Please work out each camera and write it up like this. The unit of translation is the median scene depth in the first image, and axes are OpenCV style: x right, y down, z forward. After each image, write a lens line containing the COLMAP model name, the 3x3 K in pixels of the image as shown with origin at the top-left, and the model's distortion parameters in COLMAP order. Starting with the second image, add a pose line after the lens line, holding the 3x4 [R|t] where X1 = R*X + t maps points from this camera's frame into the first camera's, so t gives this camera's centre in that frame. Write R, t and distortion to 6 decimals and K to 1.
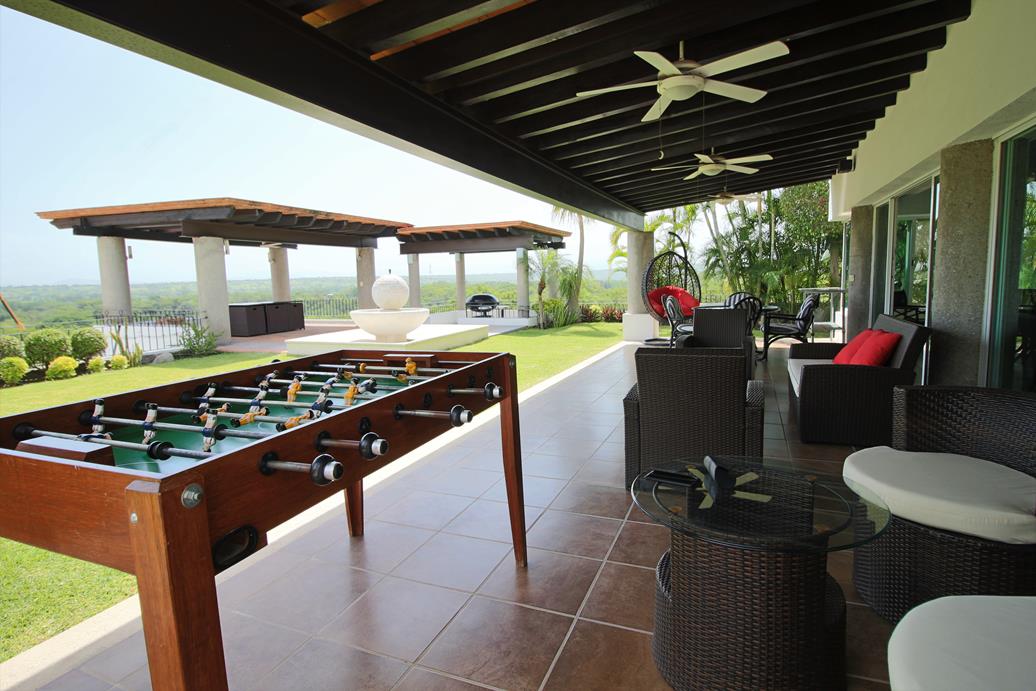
lens RADIAL K [[544.6, 0, 515.1], [0, 544.6, 339.1], [0, 0, 1]] dist [-0.001918, -0.001808]
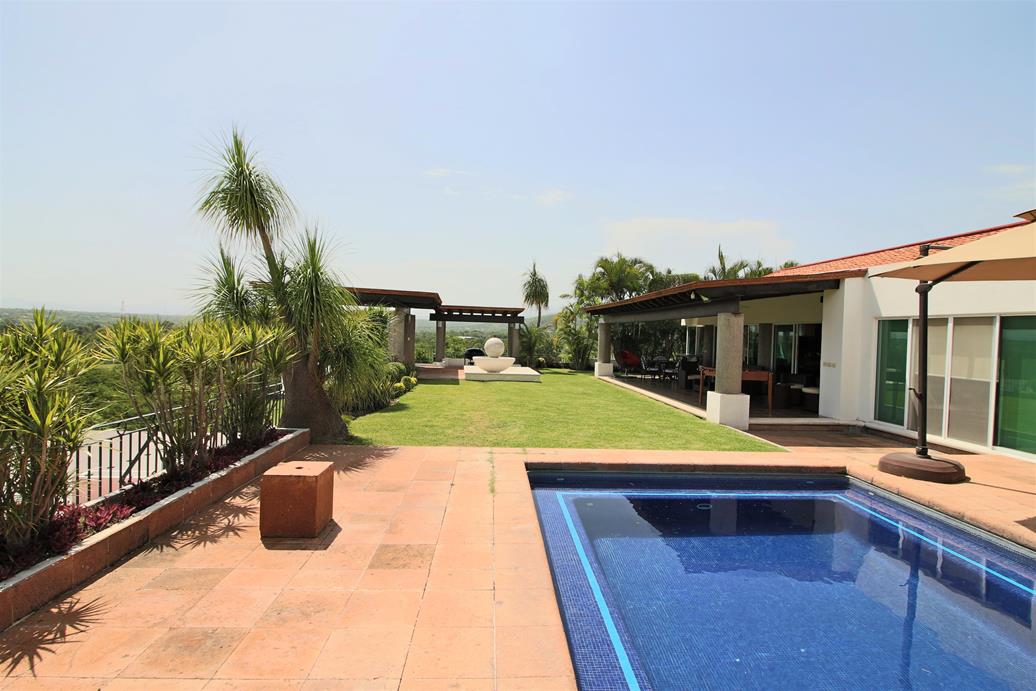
lens RADIAL K [[535.9, 0, 518.0], [0, 535.9, 345.5], [0, 0, 1]] dist [-0.001310, -0.000341]
pose [[0.896327, 0.041988, 0.441400, -0.667585], [-0.005052, 0.996408, -0.084526, 0.040869], [-0.443364, 0.073533, 0.893320, -0.460105]]
